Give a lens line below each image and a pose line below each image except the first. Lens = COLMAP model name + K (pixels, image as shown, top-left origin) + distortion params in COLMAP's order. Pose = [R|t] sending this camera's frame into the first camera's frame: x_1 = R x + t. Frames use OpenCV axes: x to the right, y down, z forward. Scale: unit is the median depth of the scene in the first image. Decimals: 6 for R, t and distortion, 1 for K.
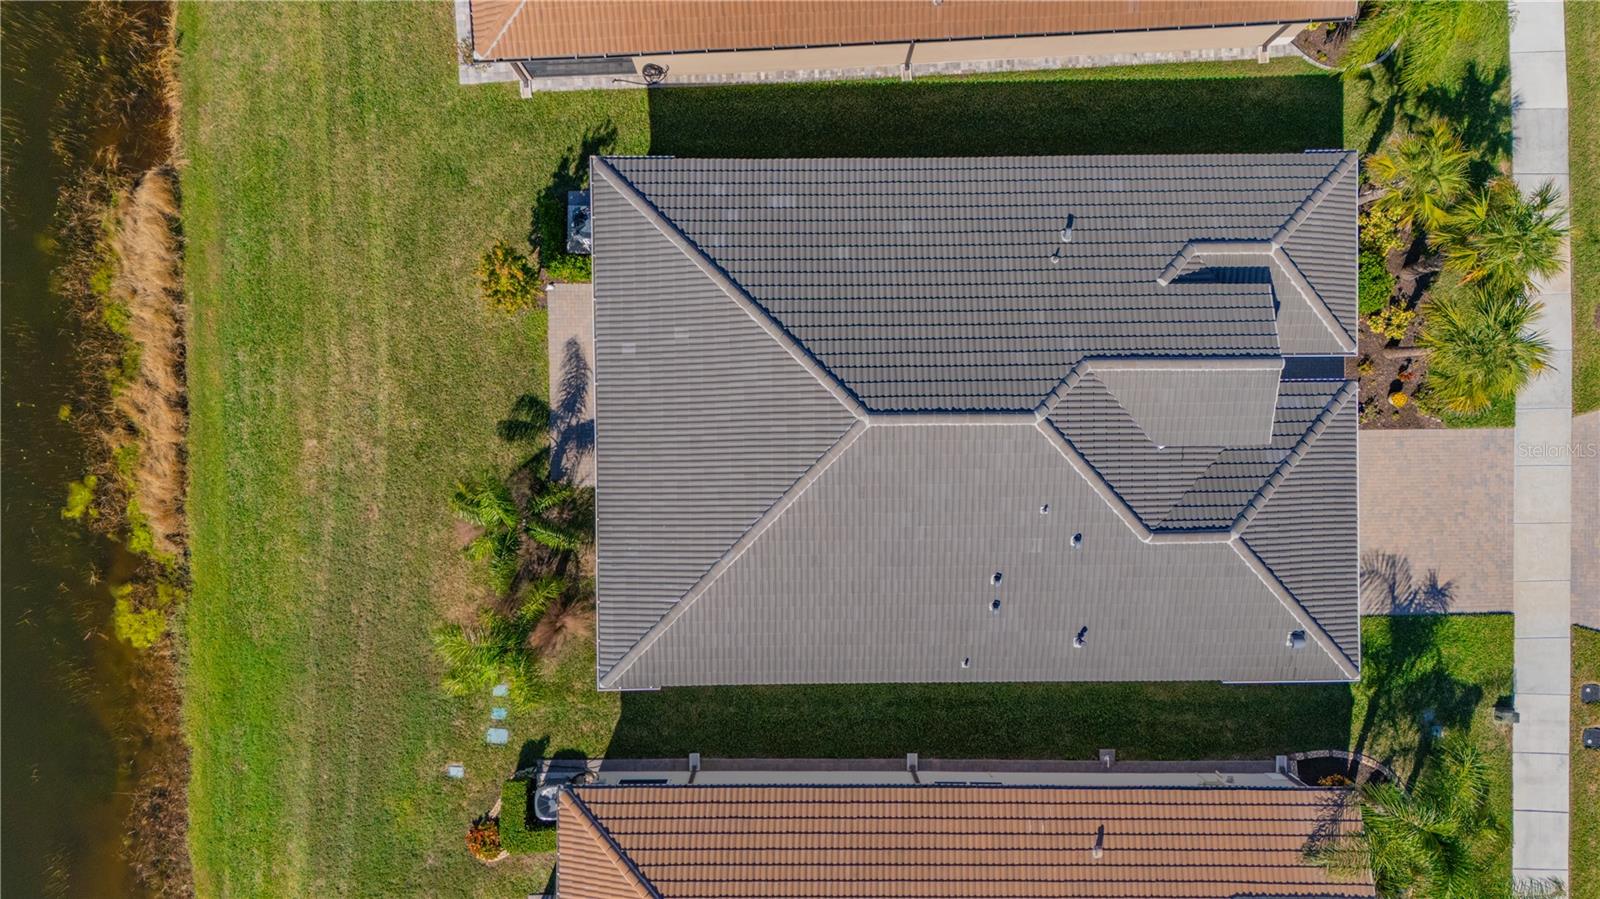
lens RADIAL K [[1166.2, 0, 800.0], [0, 1166.2, 449.5], [0, 0, 1]] dist [0.133361, -0.178631]
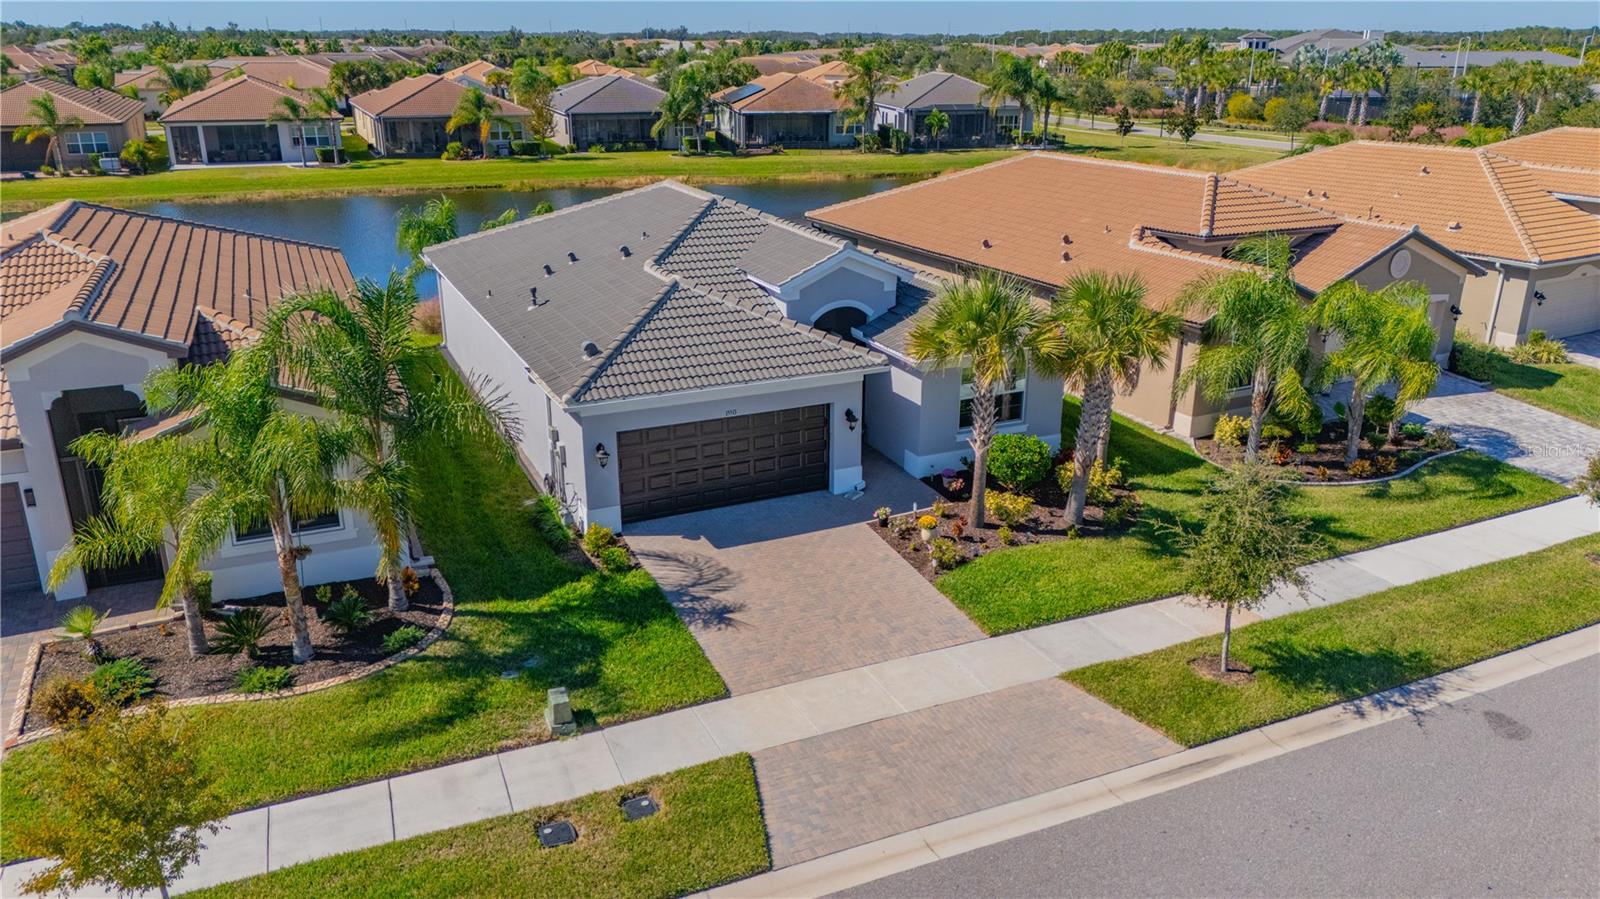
lens RADIAL K [[1172.1, 0, 800.0], [0, 1172.1, 449.5], [0, 0, 1]] dist [0.076107, -0.090892]
pose [[0.420109, 0.260167, -0.869380, 1.109897], [-0.907422, 0.130631, -0.399400, 0.332622], [0.009657, 0.956686, 0.290961, 0.717040]]
